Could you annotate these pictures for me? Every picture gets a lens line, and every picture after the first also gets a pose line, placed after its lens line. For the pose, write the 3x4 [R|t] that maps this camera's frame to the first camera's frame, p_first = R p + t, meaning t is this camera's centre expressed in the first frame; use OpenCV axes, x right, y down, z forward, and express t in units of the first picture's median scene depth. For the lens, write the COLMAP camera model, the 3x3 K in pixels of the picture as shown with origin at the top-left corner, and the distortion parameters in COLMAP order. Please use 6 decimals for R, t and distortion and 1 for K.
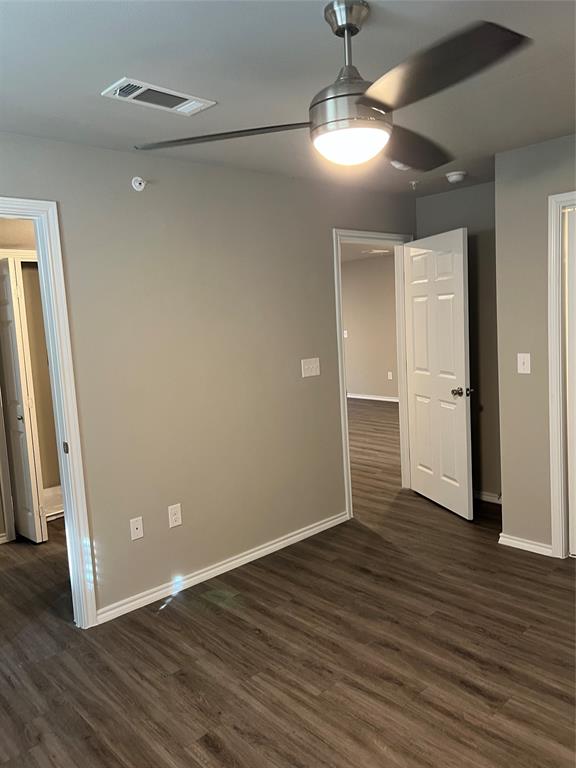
lens RADIAL K [[576.4, 0, 286.2], [0, 576.4, 376.5], [0, 0, 1]] dist [0.040378, -0.043803]
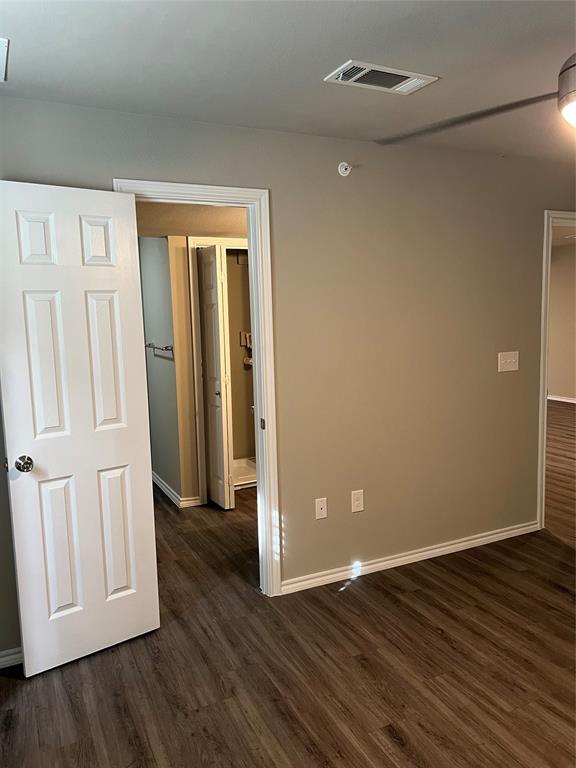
lens RADIAL K [[576.4, 0, 281.2], [0, 576.4, 378.3], [0, 0, 1]] dist [0.040378, -0.043803]
pose [[0.955381, 0.064471, -0.288254, -0.047060], [-0.057988, 0.997836, 0.030984, 0.004376], [0.289627, -0.012887, 0.957053, 0.003132]]
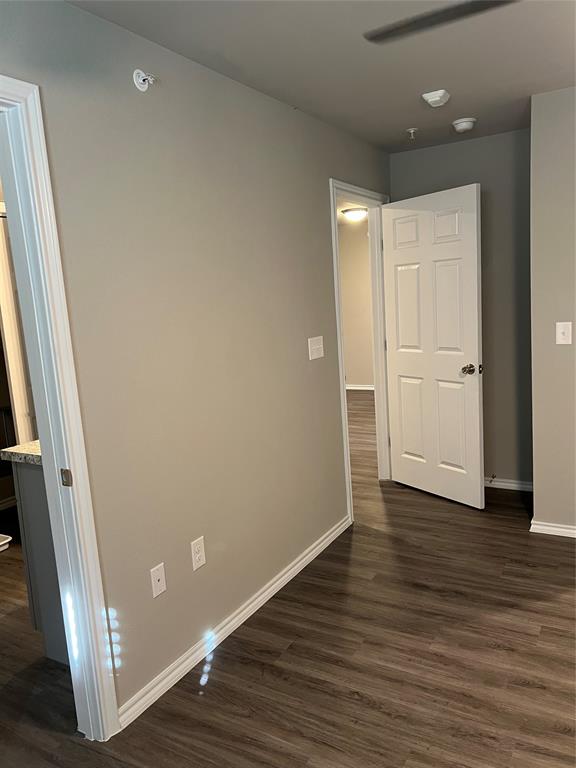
lens RADIAL K [[576.4, 0, 289.8], [0, 576.4, 382.7], [0, 0, 1]] dist [0.040378, -0.043803]
pose [[0.956257, -0.052083, 0.287854, -0.303718], [0.043732, 0.998417, 0.035369, 0.004533], [-0.289241, -0.021233, 0.957021, 0.291215]]
